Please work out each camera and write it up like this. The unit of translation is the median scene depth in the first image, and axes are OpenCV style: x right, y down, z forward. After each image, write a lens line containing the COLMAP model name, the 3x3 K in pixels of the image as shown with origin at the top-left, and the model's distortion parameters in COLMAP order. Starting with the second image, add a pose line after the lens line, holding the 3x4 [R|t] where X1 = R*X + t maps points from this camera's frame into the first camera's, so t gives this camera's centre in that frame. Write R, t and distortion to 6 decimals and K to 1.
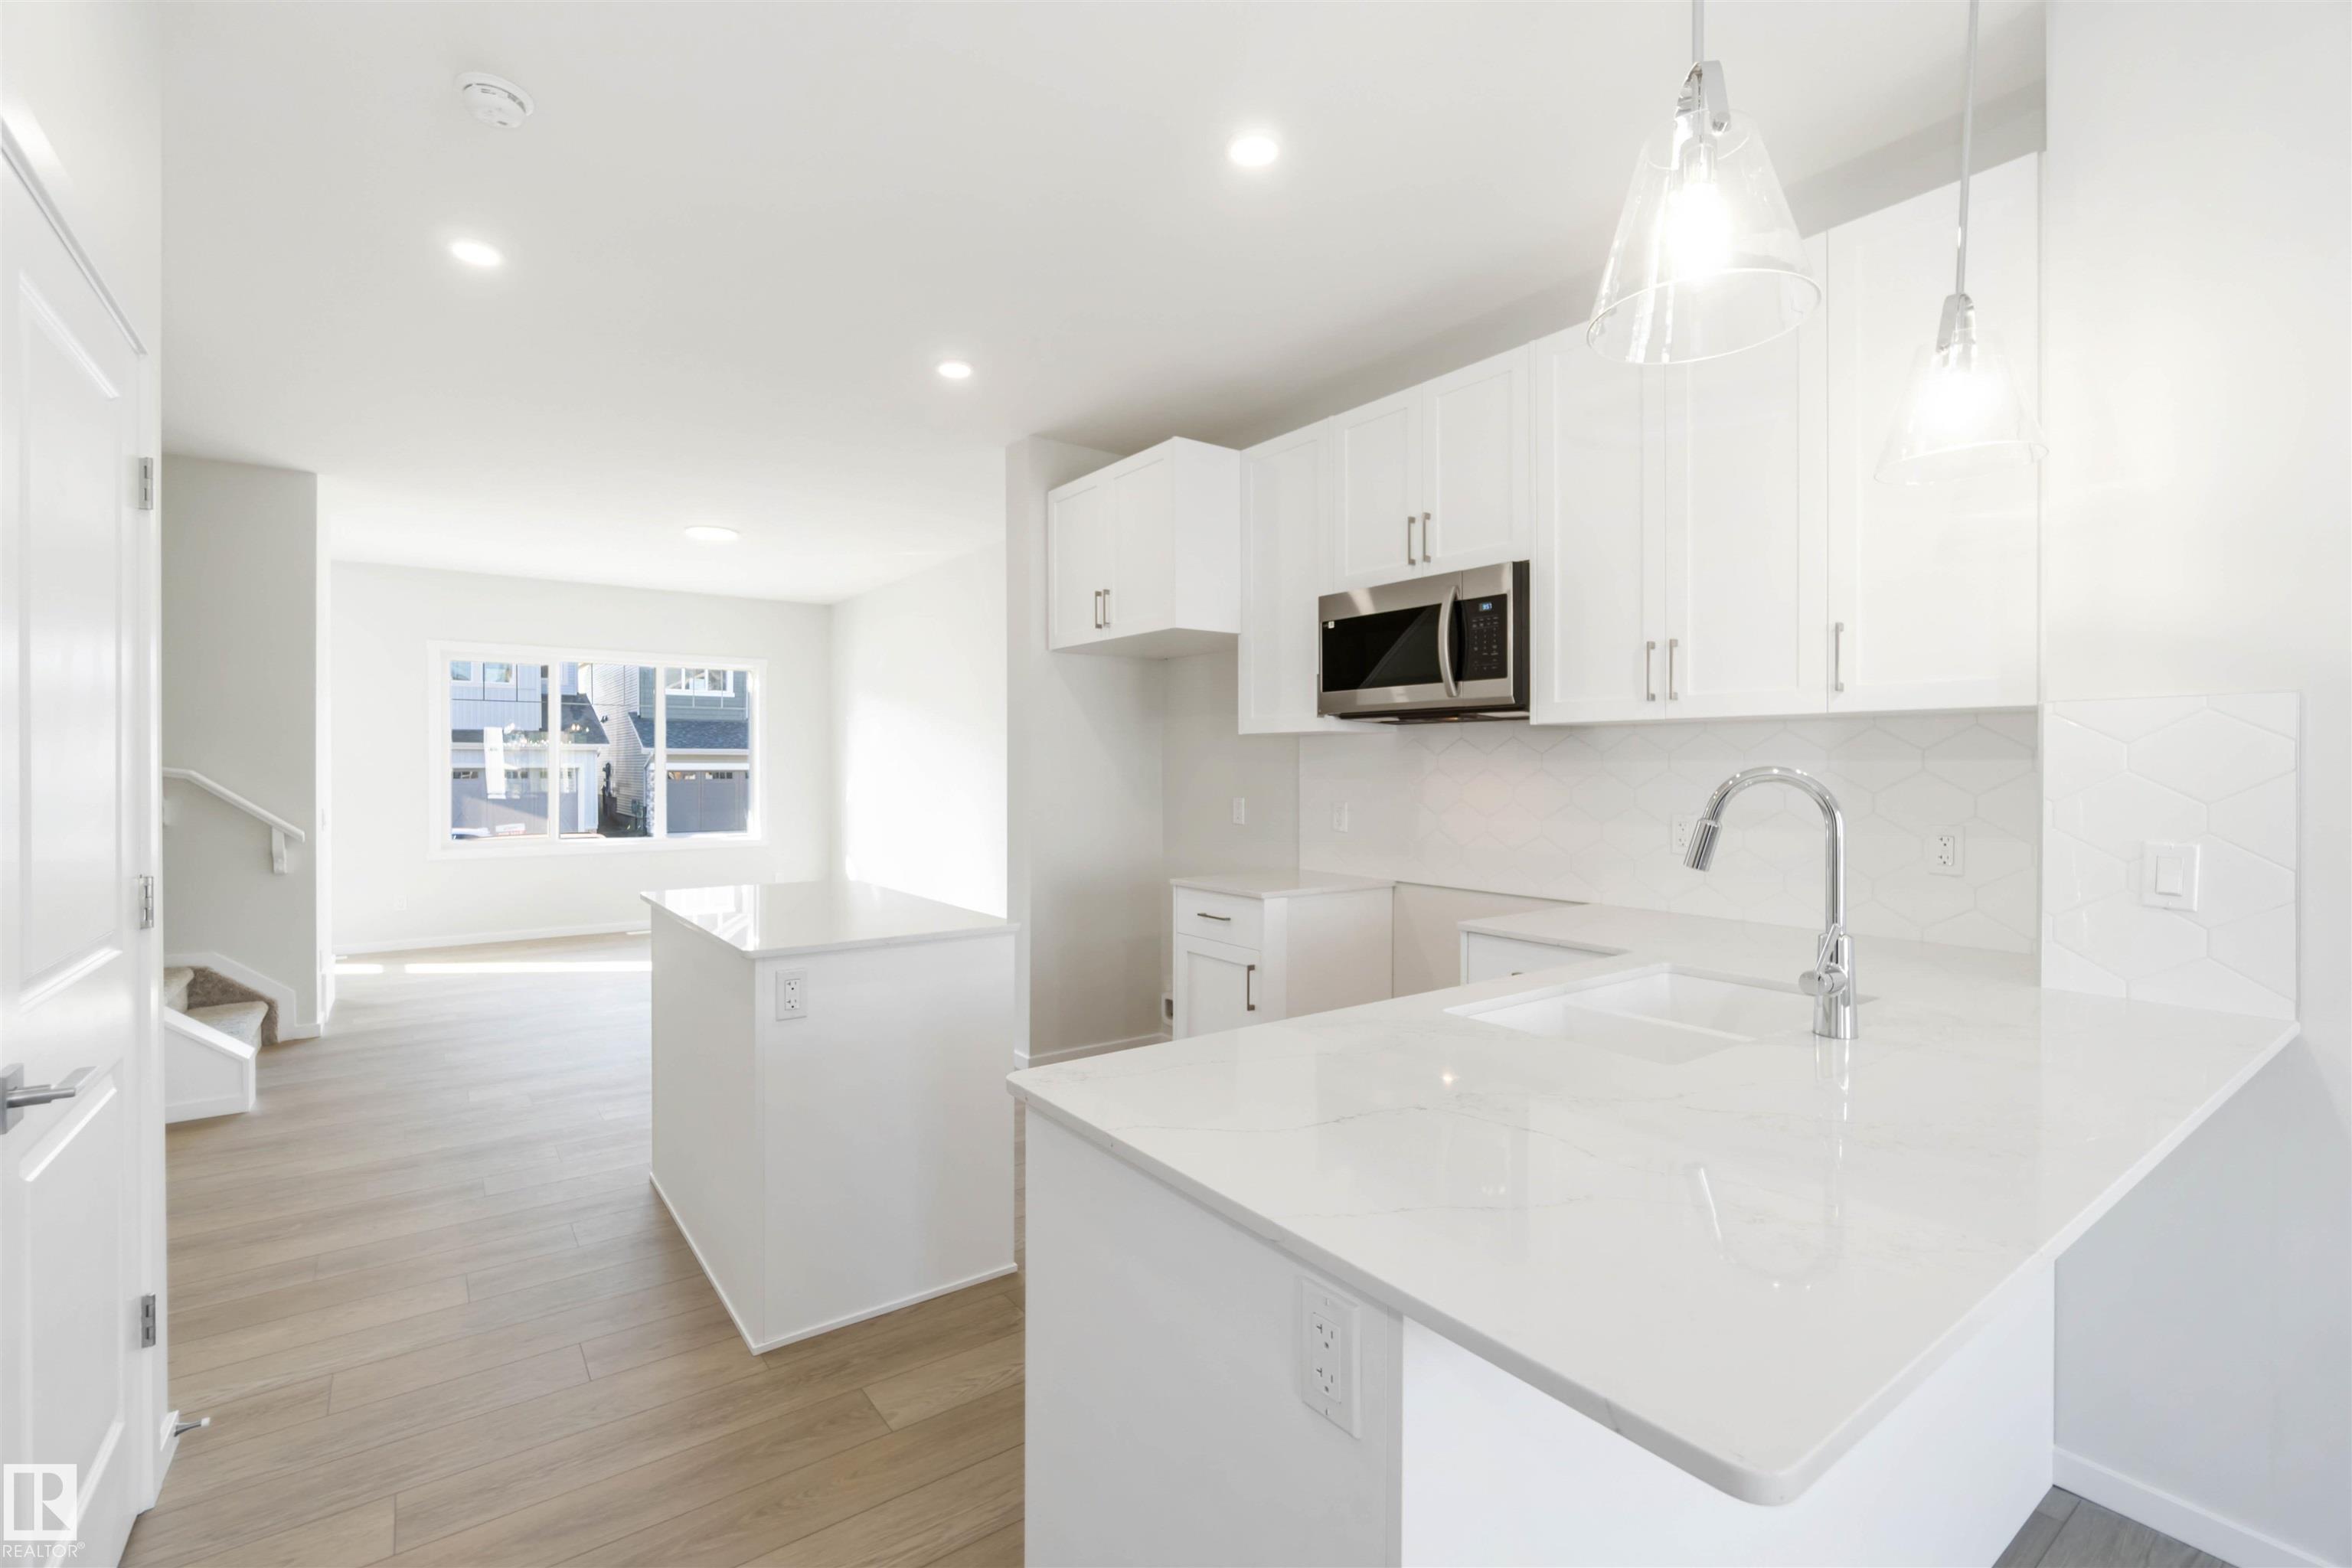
lens RADIAL K [[1035.7, 0, 1170.7], [0, 1035.7, 780.8], [0, 0, 1]] dist [-0.001917, 0.001276]
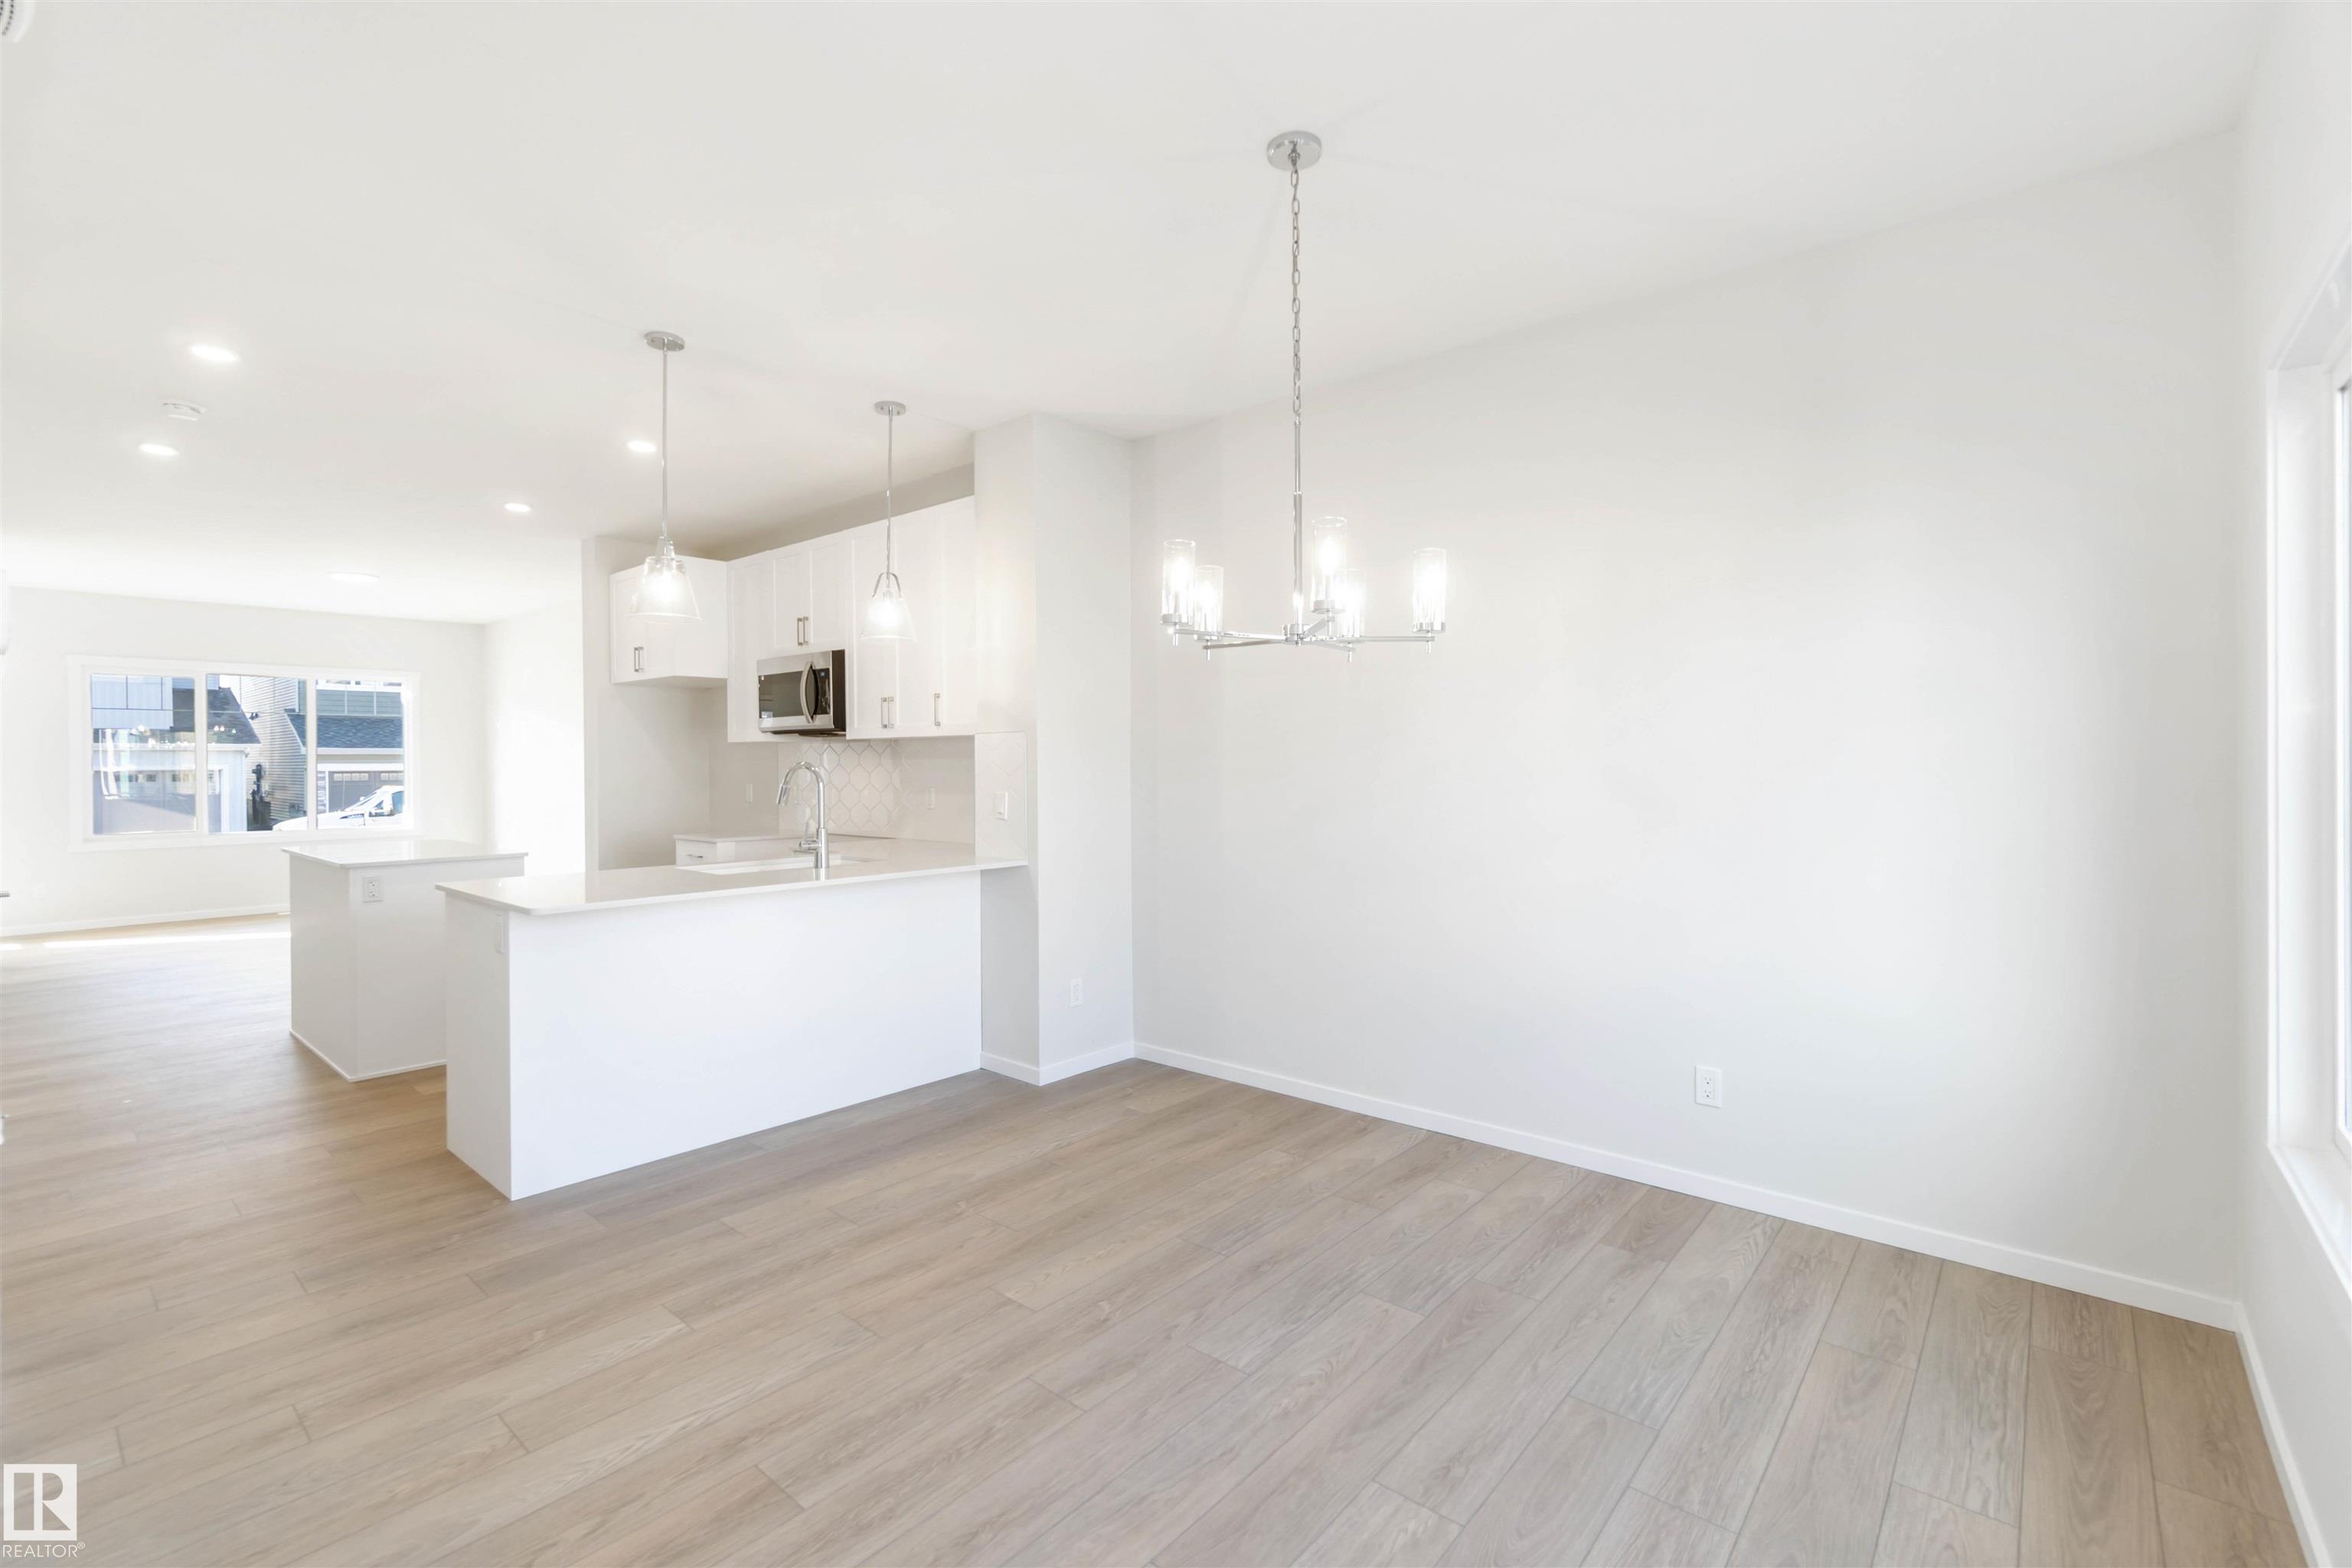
lens RADIAL K [[1035.7, 0, 1167.6], [0, 1035.7, 766.3], [0, 0, 1]] dist [-0.001917, 0.001276]
pose [[0.975313, -0.007503, 0.220700, 0.417962], [0.009782, 0.999909, -0.009237, 0.013400], [-0.220611, 0.011168, 0.975298, -0.762734]]
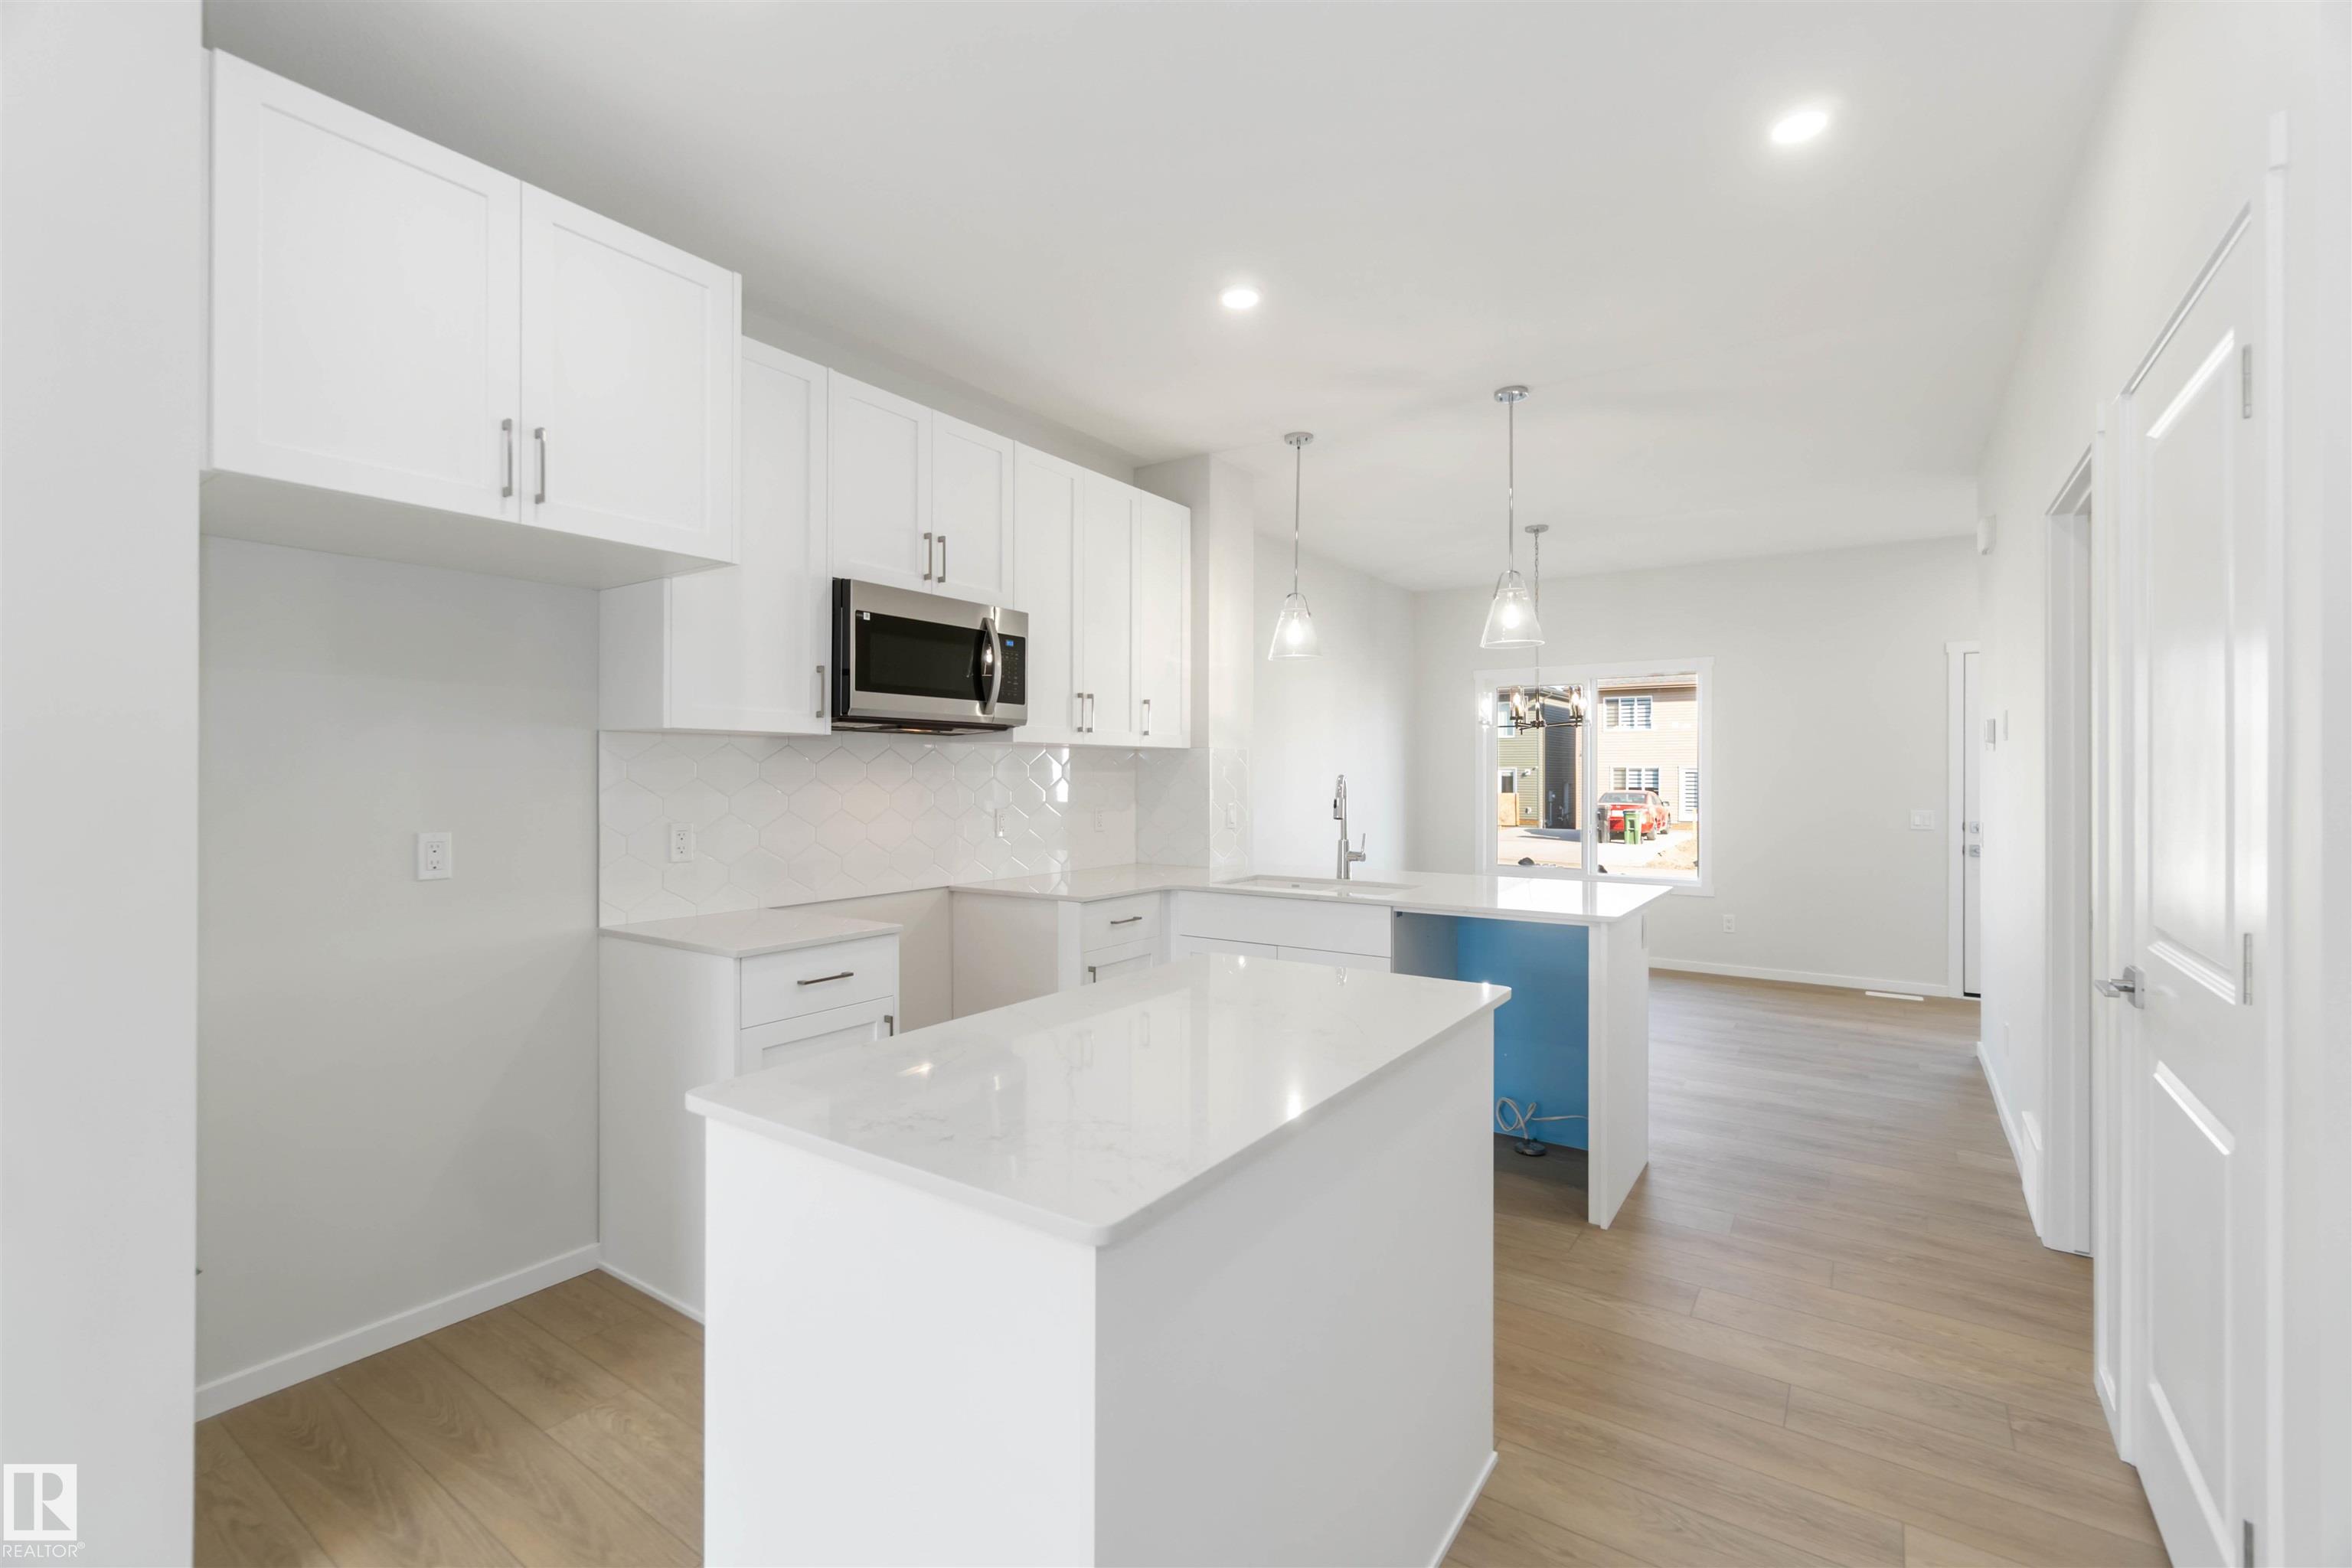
lens RADIAL K [[1035.7, 0, 1163.2], [0, 1035.7, 774.5], [0, 0, 1]] dist [-0.001917, 0.001276]
pose [[-0.332161, -0.004294, 0.943213, -0.764390], [0.010441, 0.999912, 0.008229, -0.019454], [-0.943165, 0.012581, -0.332087, 1.049999]]
